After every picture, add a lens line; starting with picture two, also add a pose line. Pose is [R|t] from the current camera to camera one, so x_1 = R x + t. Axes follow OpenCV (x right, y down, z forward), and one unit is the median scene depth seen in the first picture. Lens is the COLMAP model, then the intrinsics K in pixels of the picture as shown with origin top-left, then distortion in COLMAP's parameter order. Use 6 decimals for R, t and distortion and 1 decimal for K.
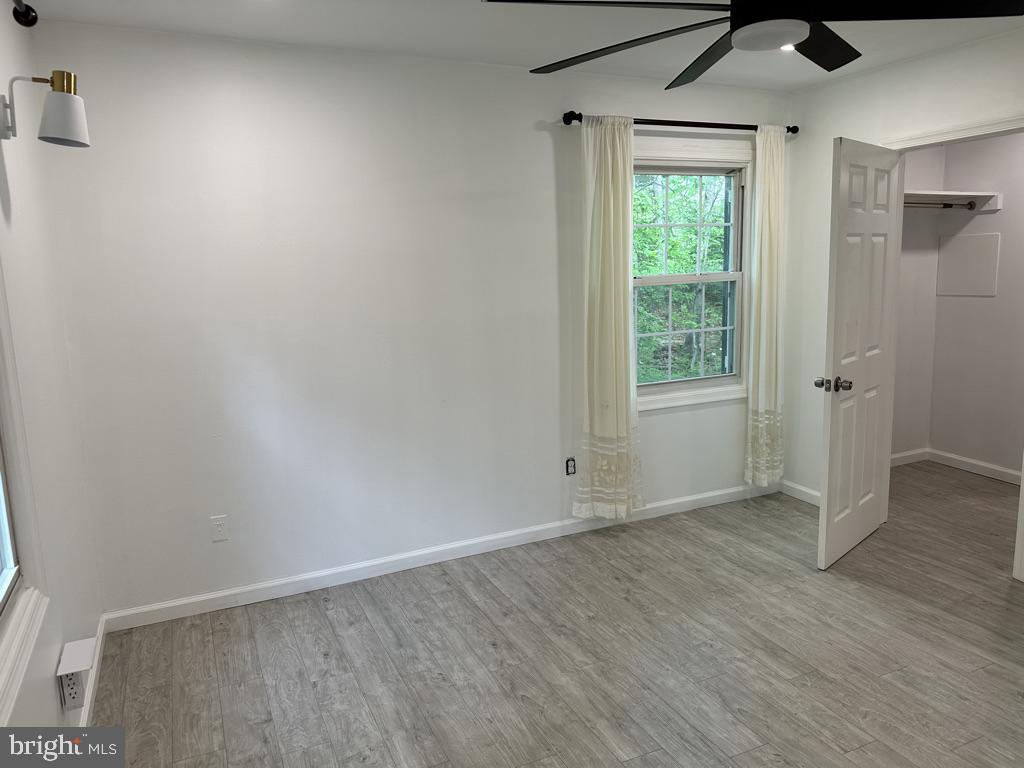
lens RADIAL K [[724.8, 0, 516.7], [0, 724.8, 375.1], [0, 0, 1]] dist [0.066690, -0.085235]
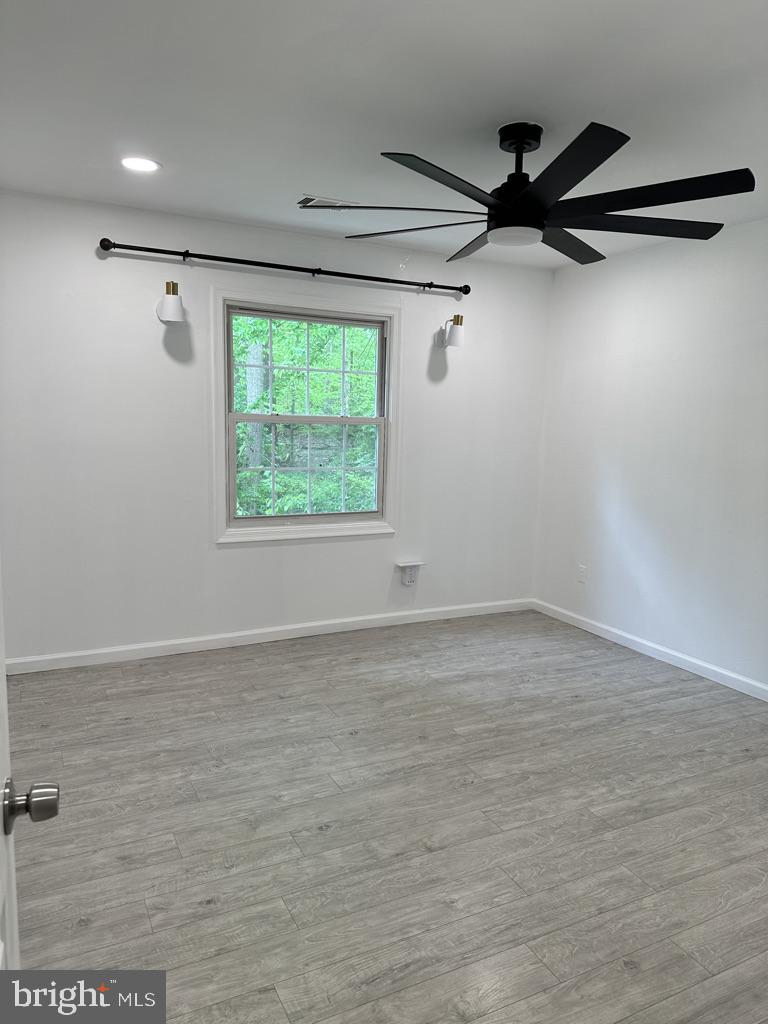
lens RADIAL K [[724.8, 0, 378.6], [0, 724.8, 516.9], [0, 0, 1]] dist [0.066690, -0.085235]
pose [[0.028692, 0.172504, -0.984591, 1.183699], [-0.183255, 0.969210, 0.164469, -0.087632], [0.982647, 0.175712, 0.059421, 0.526420]]
